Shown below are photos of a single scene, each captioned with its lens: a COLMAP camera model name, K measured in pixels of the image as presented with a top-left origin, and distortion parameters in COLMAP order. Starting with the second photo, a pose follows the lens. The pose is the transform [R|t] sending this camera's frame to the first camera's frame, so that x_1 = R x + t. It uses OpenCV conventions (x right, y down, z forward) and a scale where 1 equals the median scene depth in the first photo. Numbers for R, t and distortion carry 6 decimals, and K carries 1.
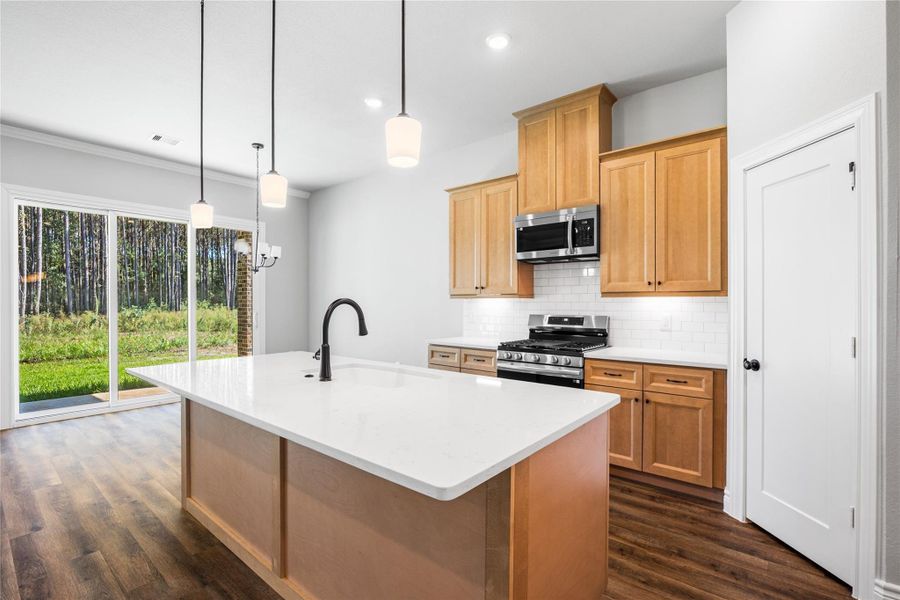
lens RADIAL K [[412.1, 0, 449.4], [0, 412.1, 304.3], [0, 0, 1]] dist [-0.018431, -0.000029]
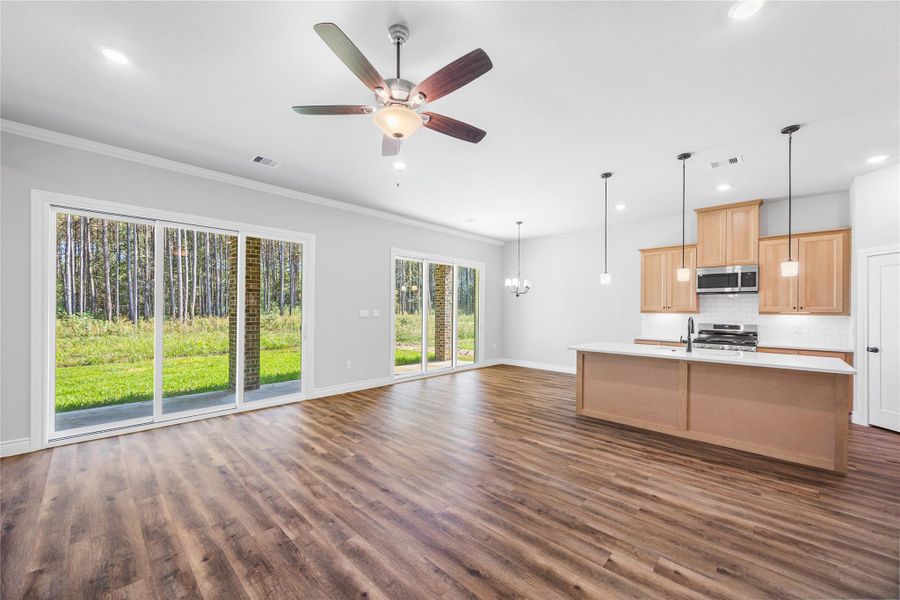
lens RADIAL K [[351.3, 0, 443.7], [0, 351.3, 307.6], [0, 0, 1]] dist [-0.000810, -0.000143]
pose [[0.997382, 0.006403, -0.072030, -0.915132], [-0.006837, 0.999960, -0.005775, -0.029378], [0.071990, 0.006253, 0.997386, -0.659687]]
